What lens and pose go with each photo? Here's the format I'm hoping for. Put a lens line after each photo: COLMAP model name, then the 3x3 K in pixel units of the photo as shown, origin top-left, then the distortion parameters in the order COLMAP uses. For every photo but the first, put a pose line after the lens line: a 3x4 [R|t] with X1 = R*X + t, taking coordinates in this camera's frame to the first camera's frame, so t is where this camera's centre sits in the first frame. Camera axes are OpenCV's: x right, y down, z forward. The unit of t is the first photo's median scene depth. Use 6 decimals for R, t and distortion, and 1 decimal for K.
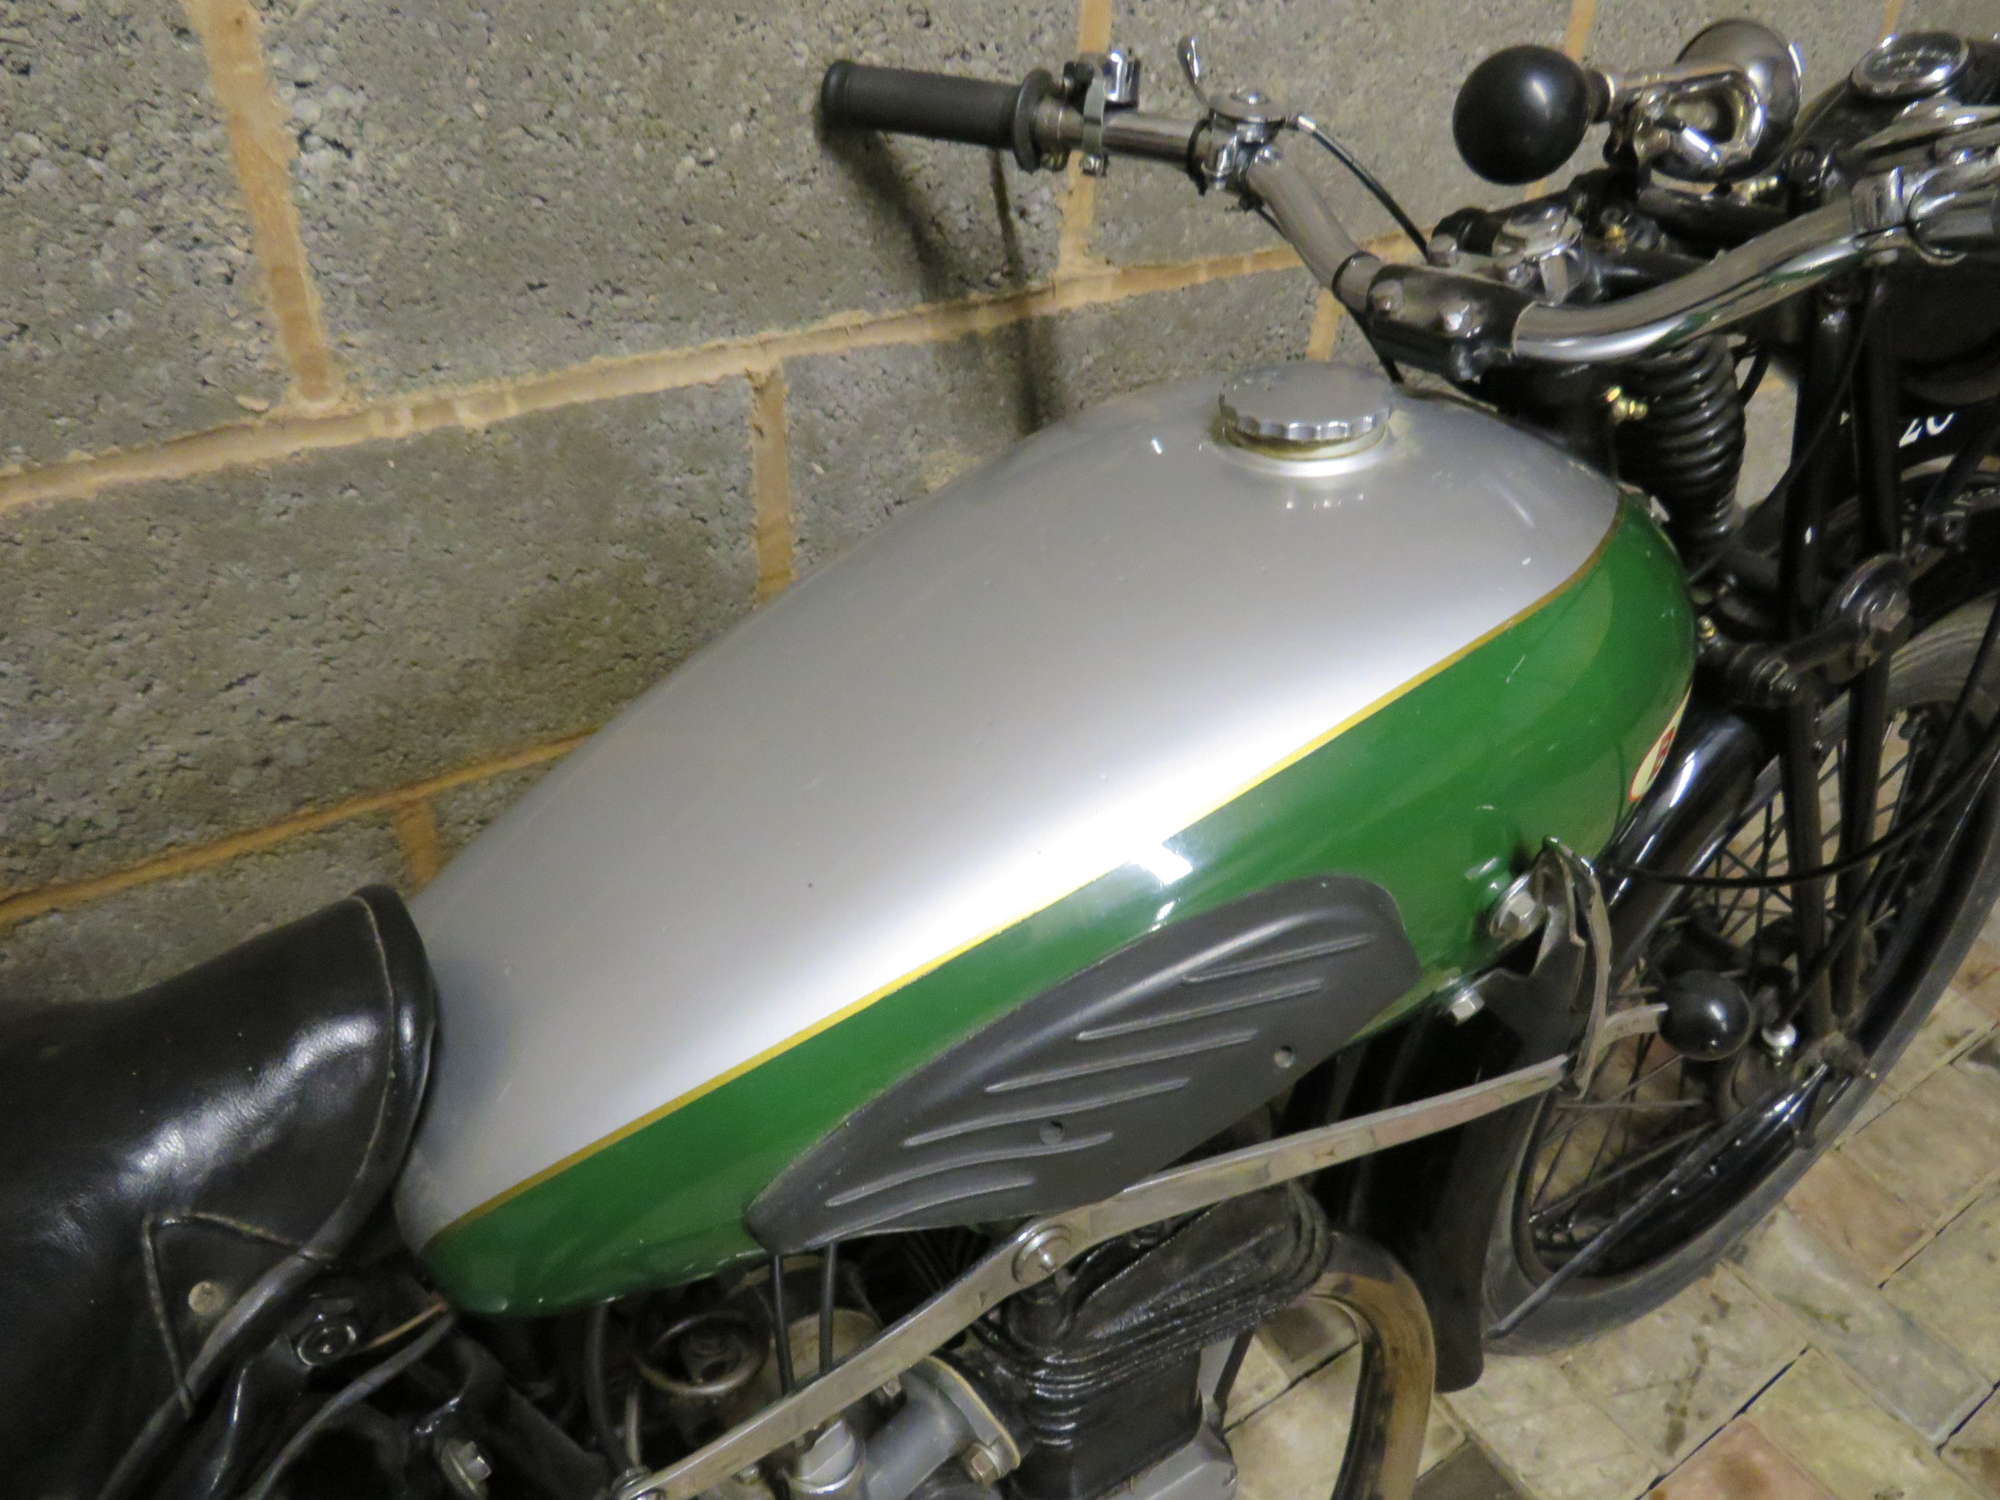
lens RADIAL K [[1409.3, 0, 1000.4], [0, 1409.3, 748.6], [0, 0, 1]] dist [-0.028978, 0.006659]
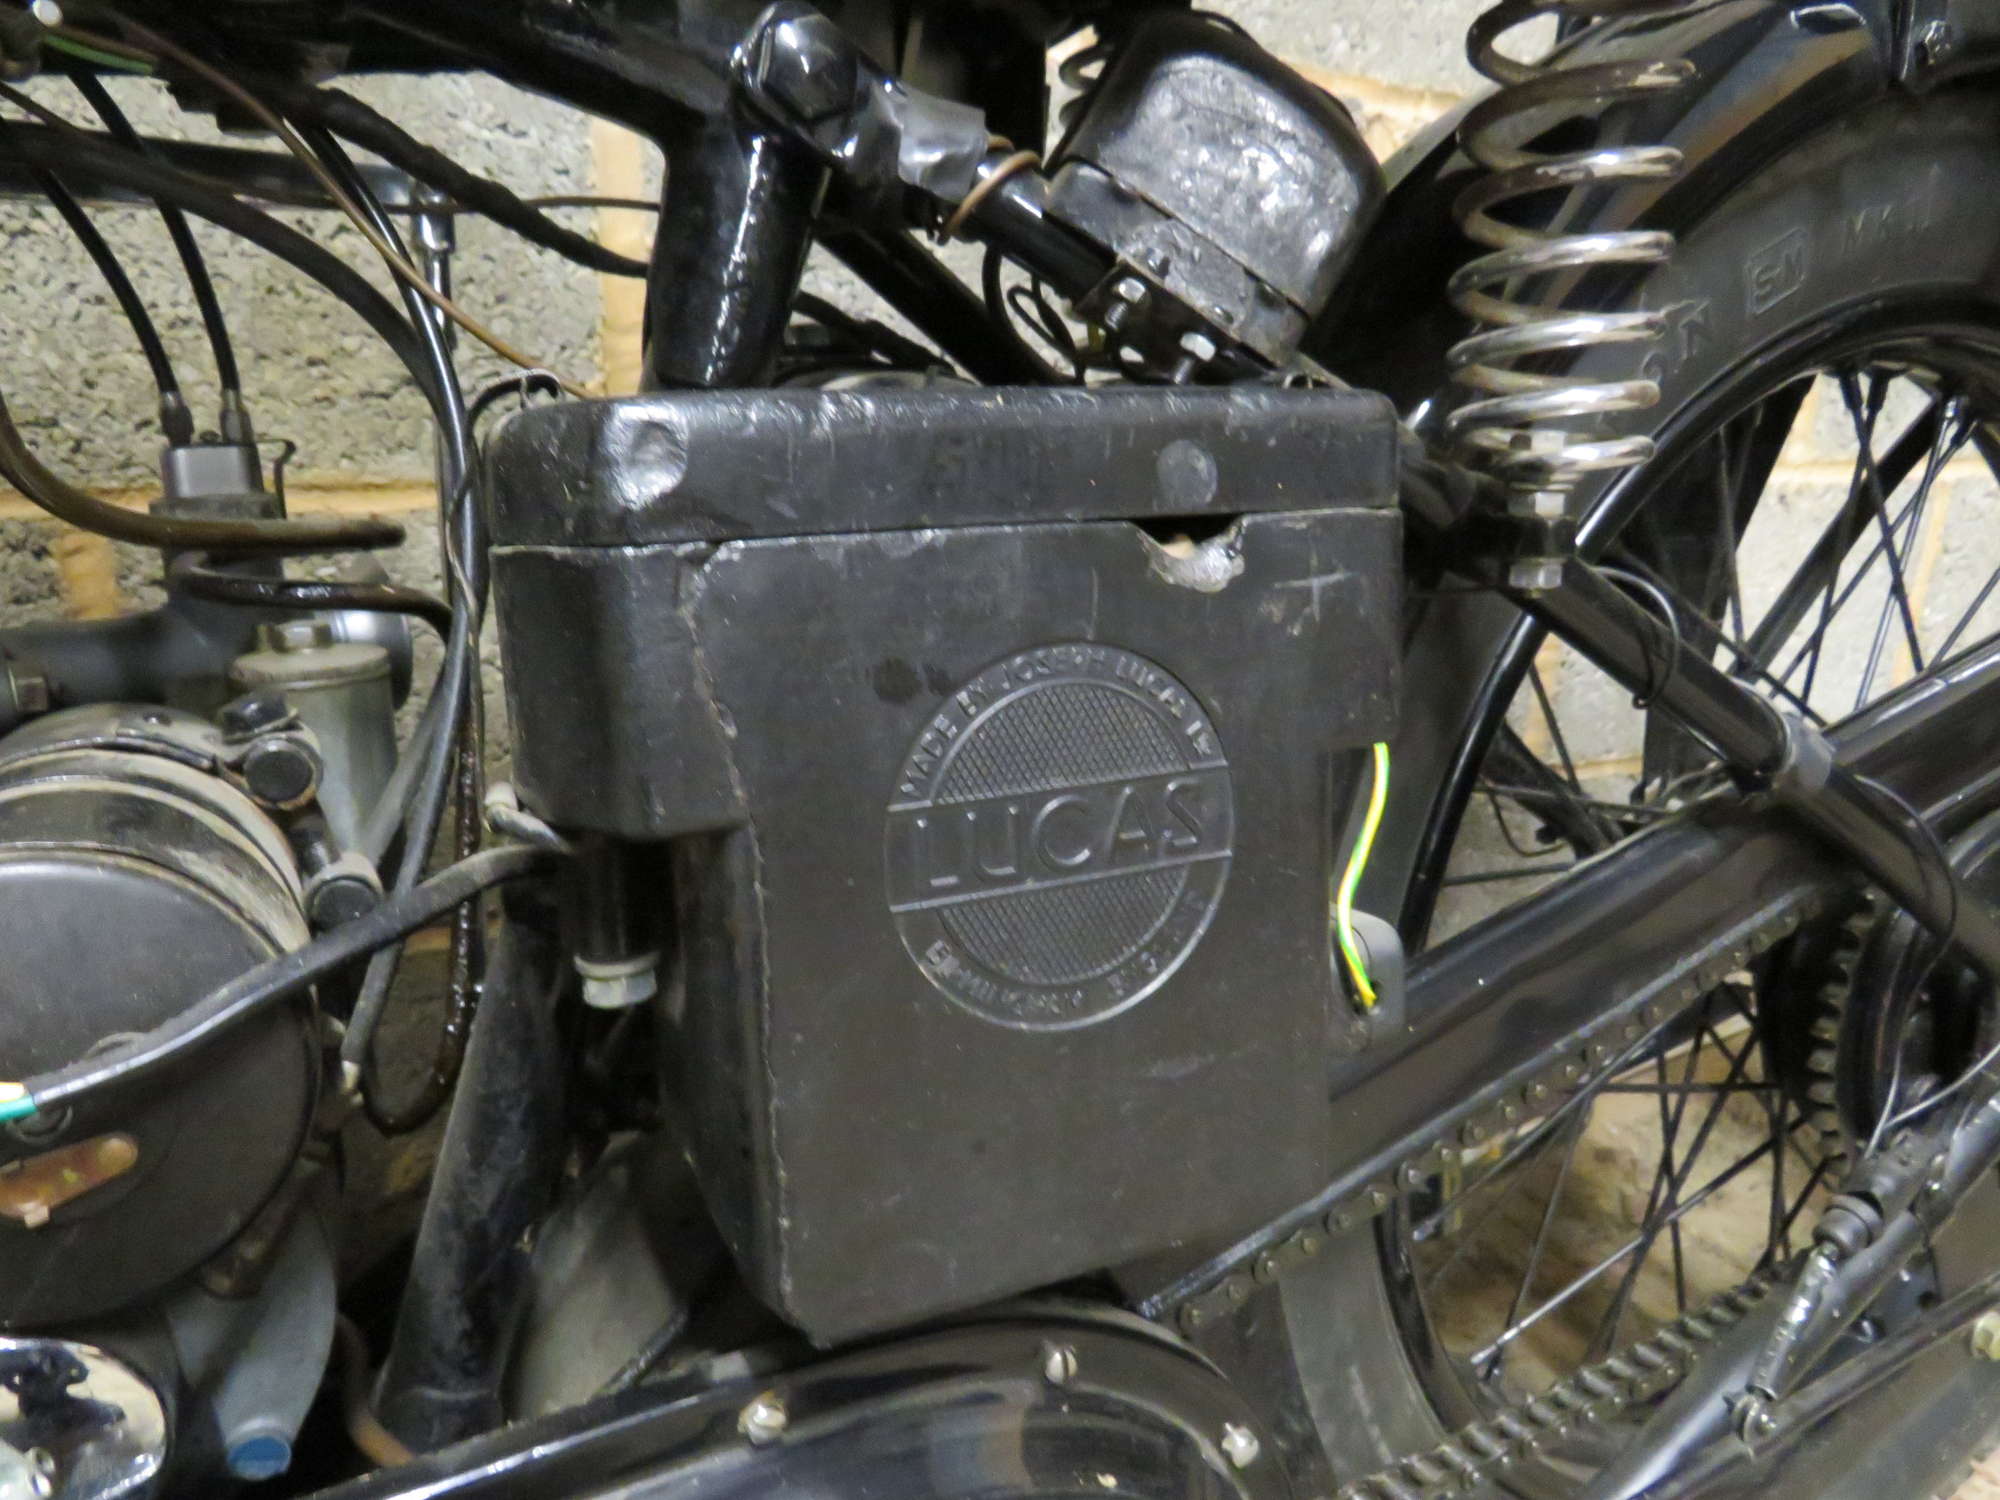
lens RADIAL K [[1409.3, 0, 990.5], [0, 1409.3, 743.2], [0, 0, 1]] dist [-0.028978, 0.006659]
pose [[0.990733, -0.001480, -0.135817, 0.169349], [-0.048207, 0.931010, -0.361795, 0.428244], [0.126983, 0.364990, 0.922311, 0.469406]]
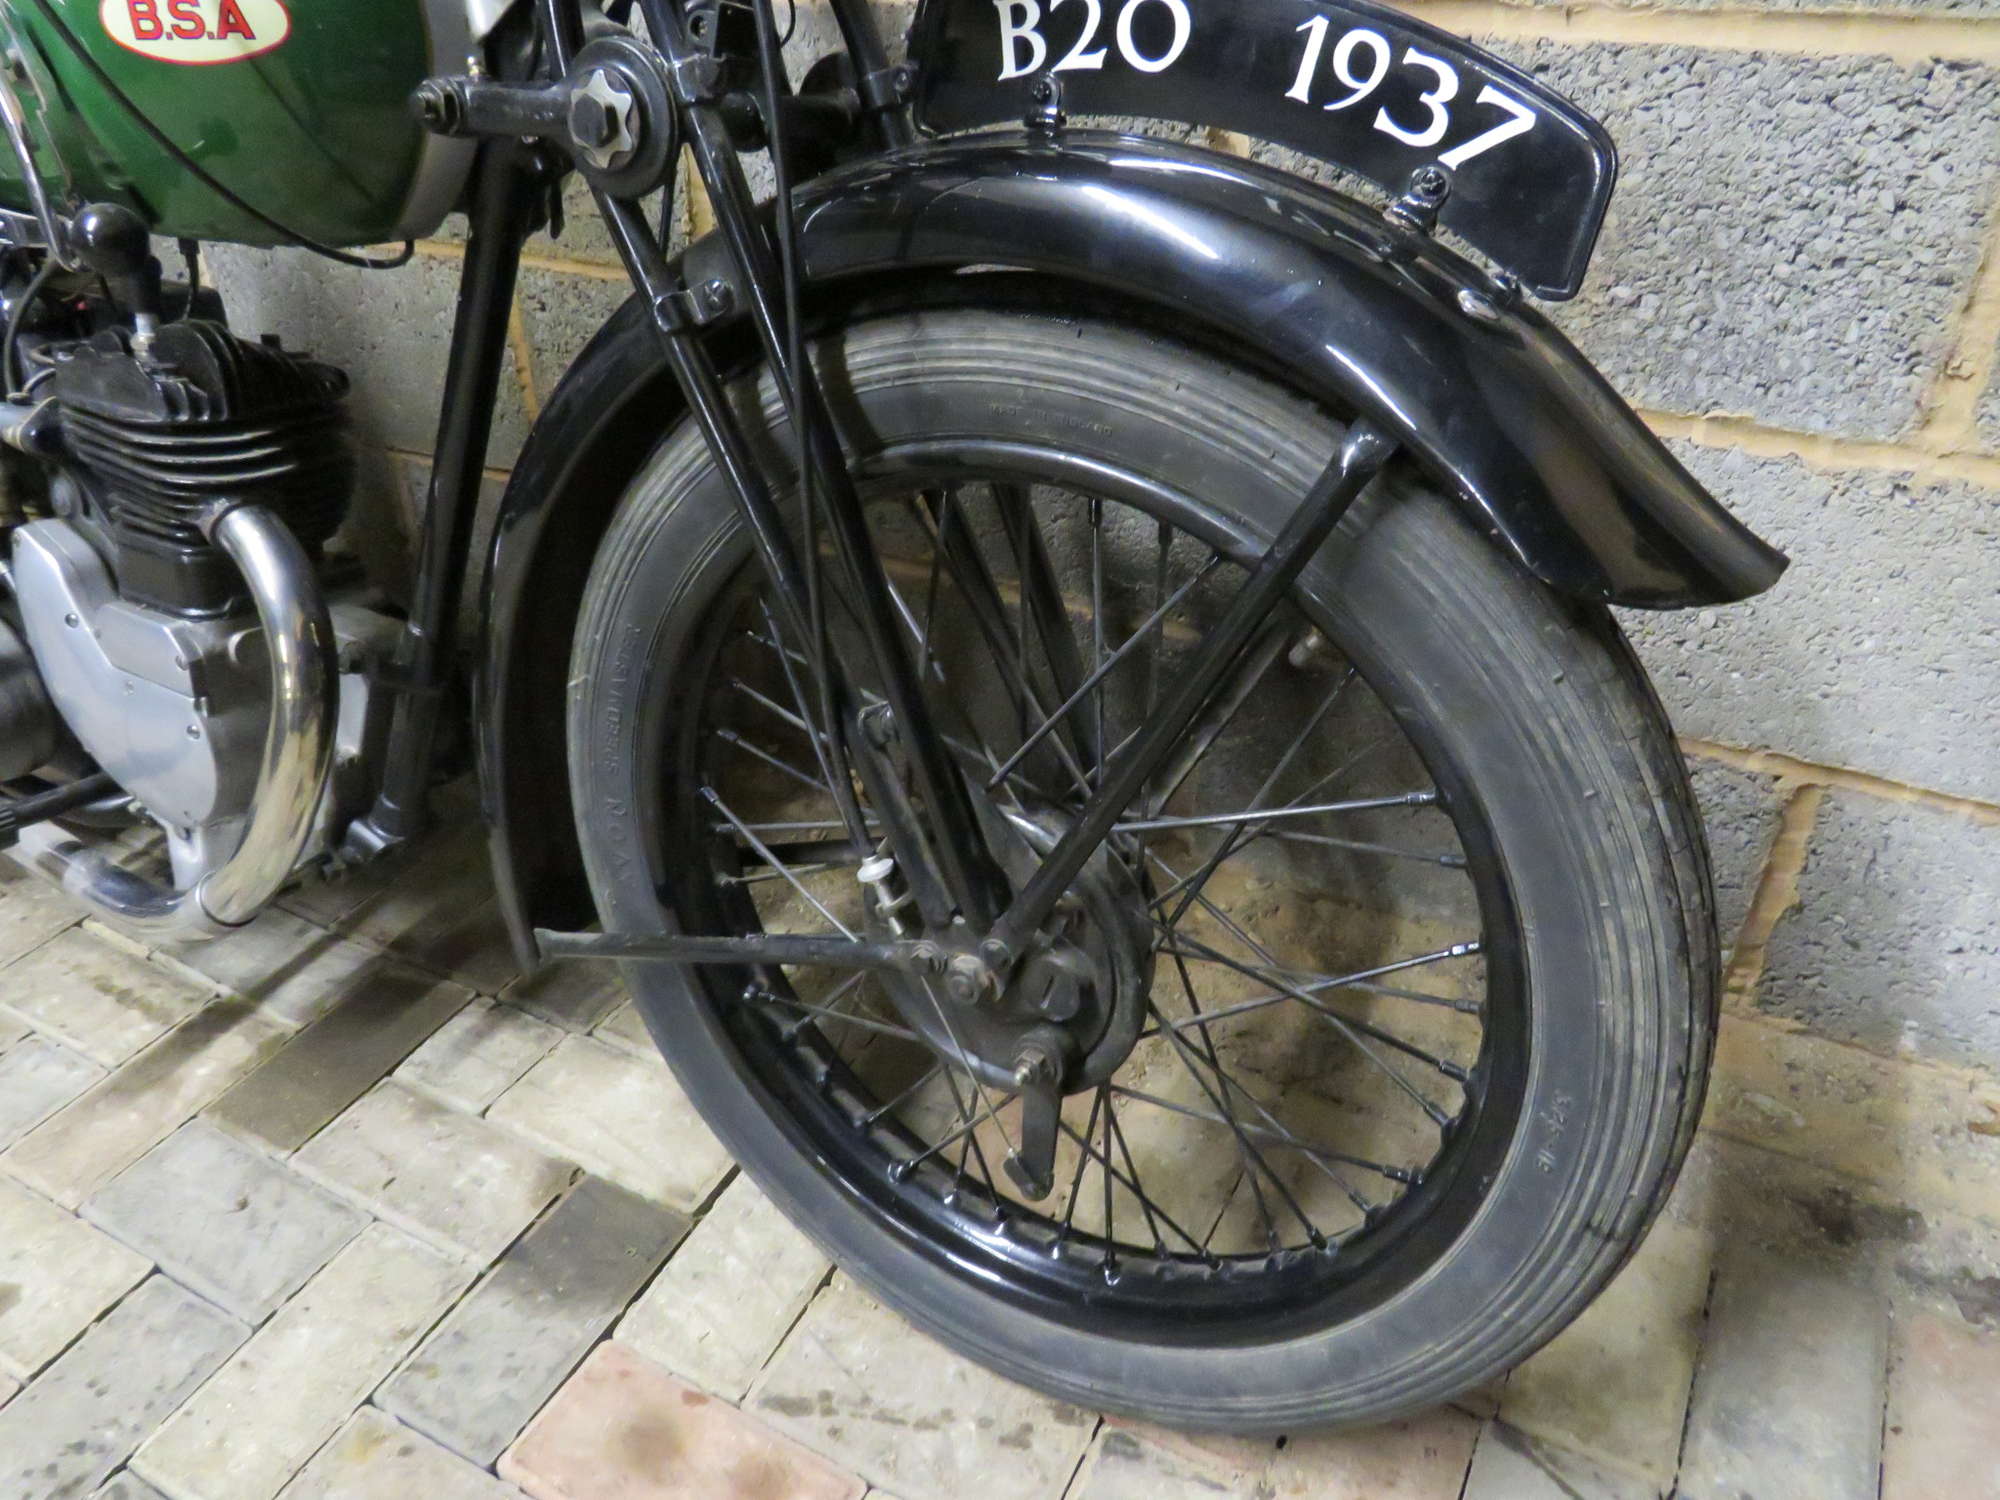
lens RADIAL K [[1409.3, 0, 998.8], [0, 1409.3, 748.4], [0, 0, 1]] dist [-0.028978, 0.006659]
pose [[0.479560, 0.408767, -0.776487, 1.421640], [-0.500539, 0.854227, 0.140558, 0.002663], [0.720752, 0.321256, 0.614257, 0.670747]]
